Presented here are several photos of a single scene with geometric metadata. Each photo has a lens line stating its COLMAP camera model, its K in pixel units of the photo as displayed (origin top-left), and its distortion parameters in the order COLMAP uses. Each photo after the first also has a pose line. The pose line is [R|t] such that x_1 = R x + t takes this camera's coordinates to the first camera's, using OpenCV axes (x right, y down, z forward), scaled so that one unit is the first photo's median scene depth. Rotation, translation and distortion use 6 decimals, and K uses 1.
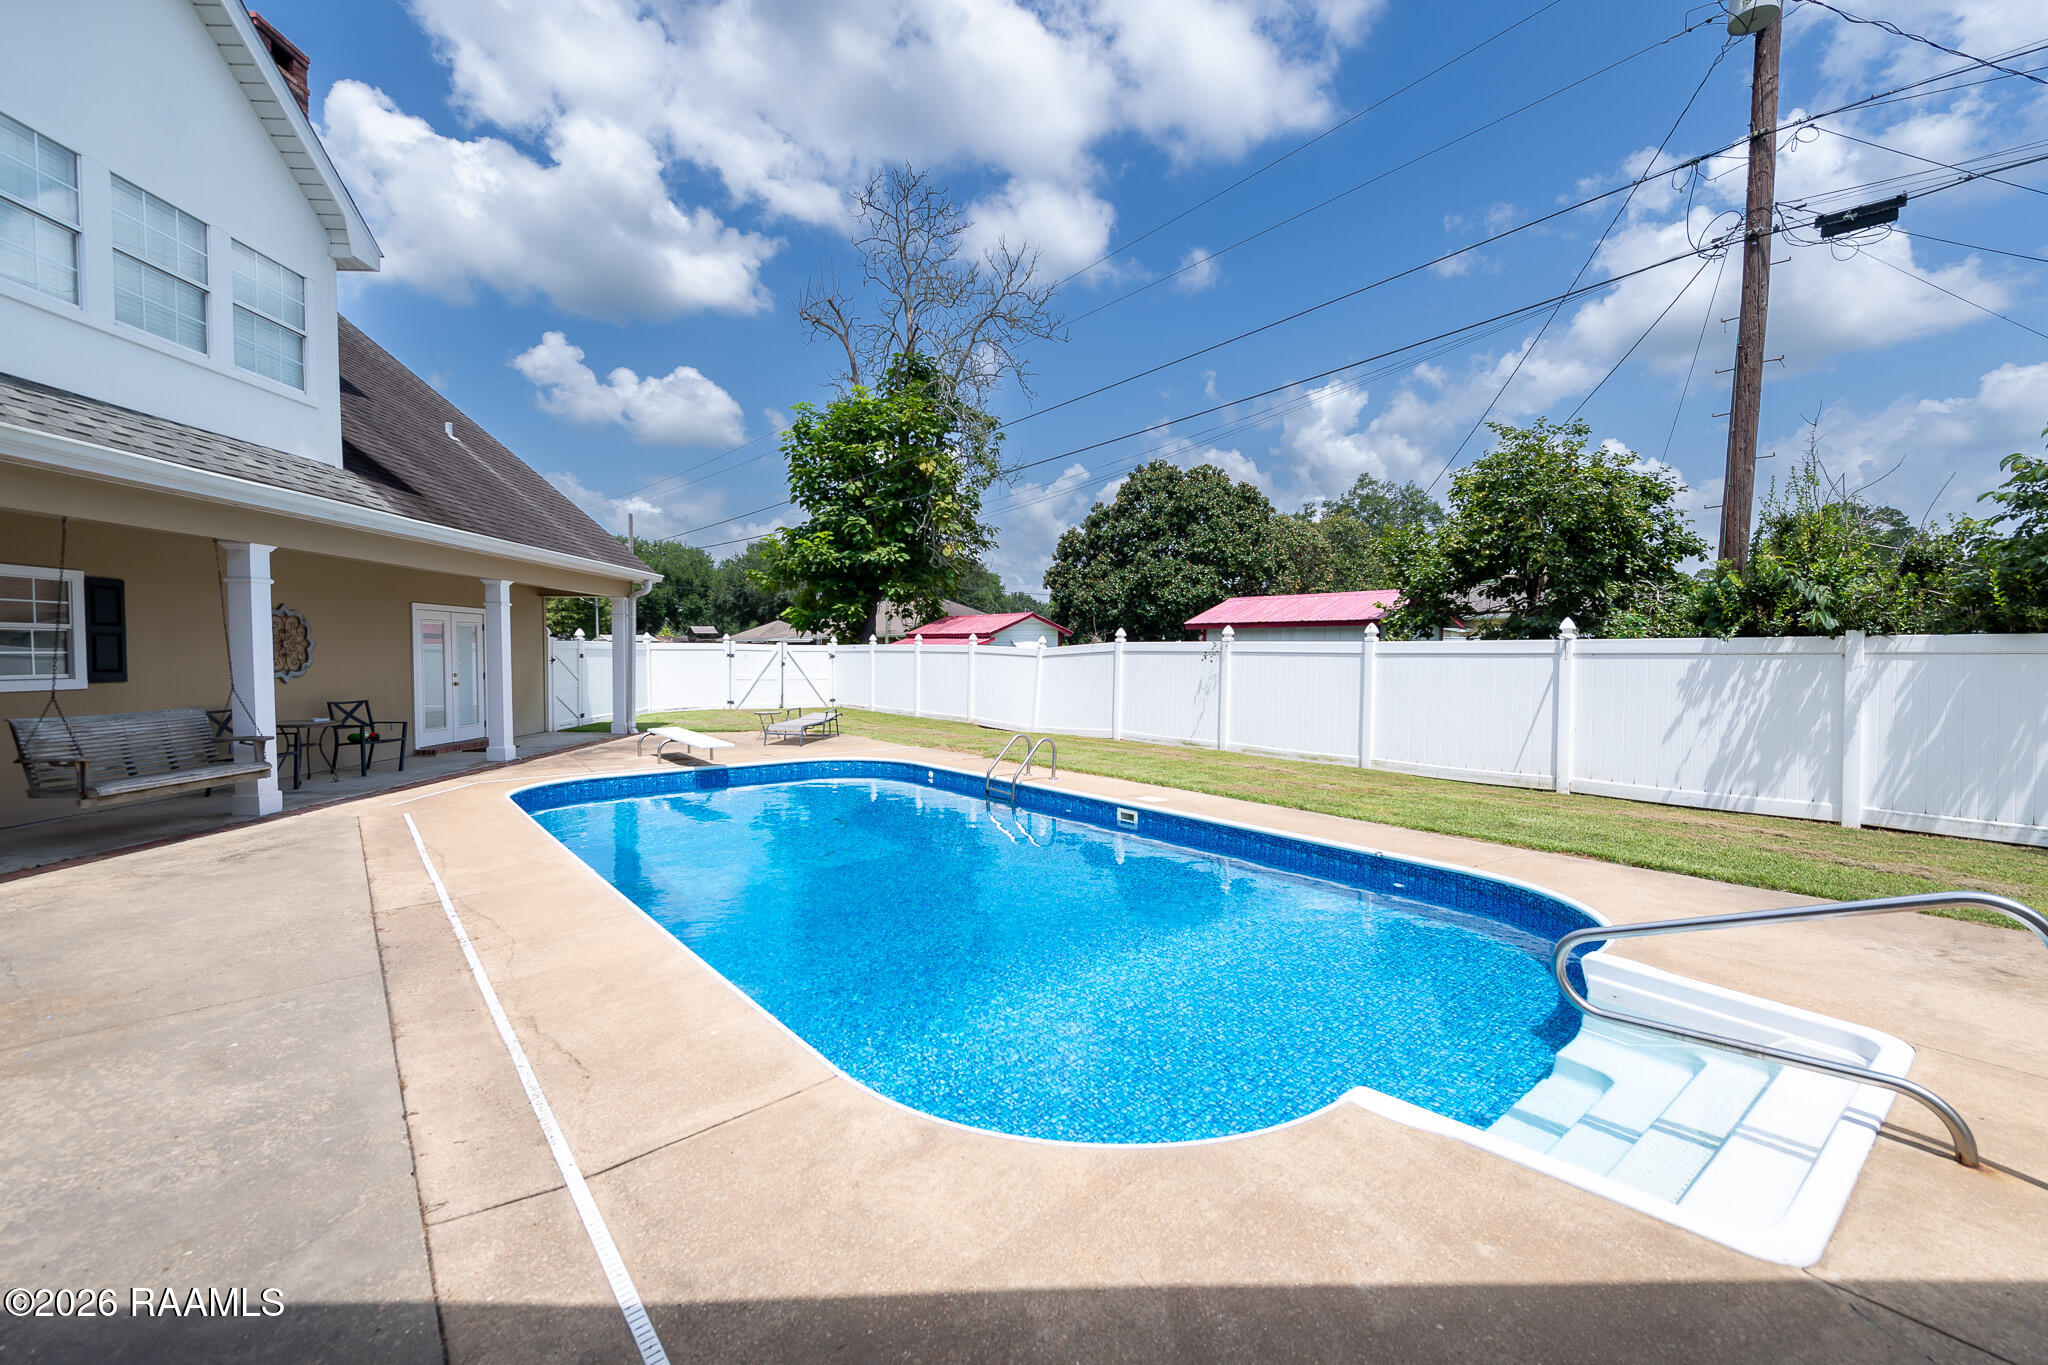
lens RADIAL K [[878.4, 0, 1024.0], [0, 878.4, 682.5], [0, 0, 1]] dist [0.048683, -0.030763]
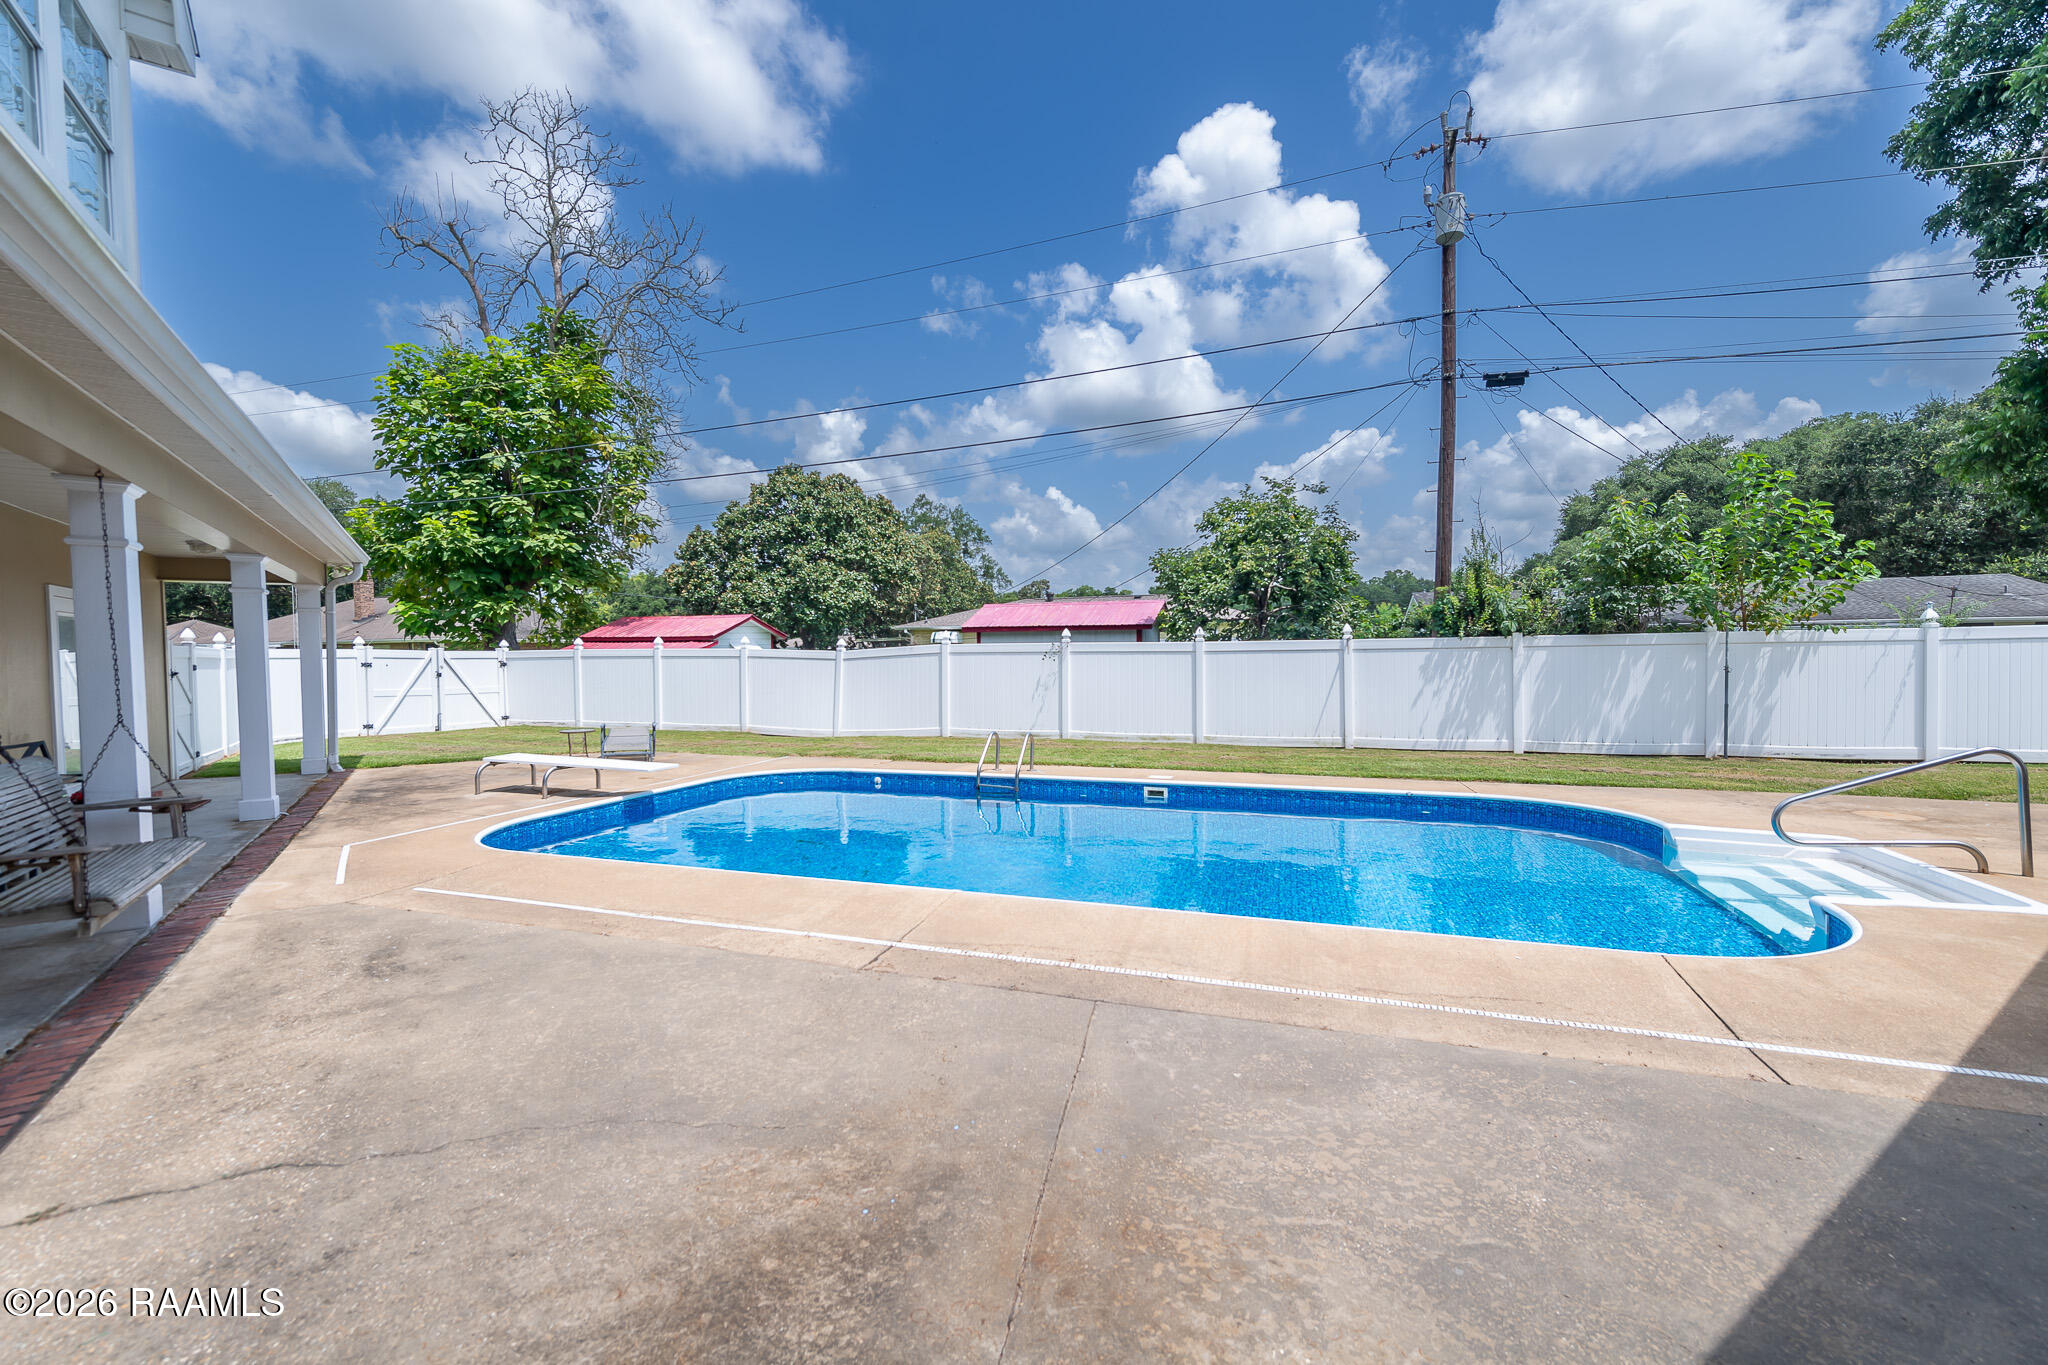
lens RADIAL K [[861.1, 0, 1024.0], [0, 861.1, 682.5], [0, 0, 1]] dist [-0.003656, -0.000974]
pose [[0.835774, -0.026173, 0.548450, -0.313361], [0.030248, 0.999541, 0.001605, 0.001256], [-0.548240, 0.015248, 0.836182, 0.082797]]
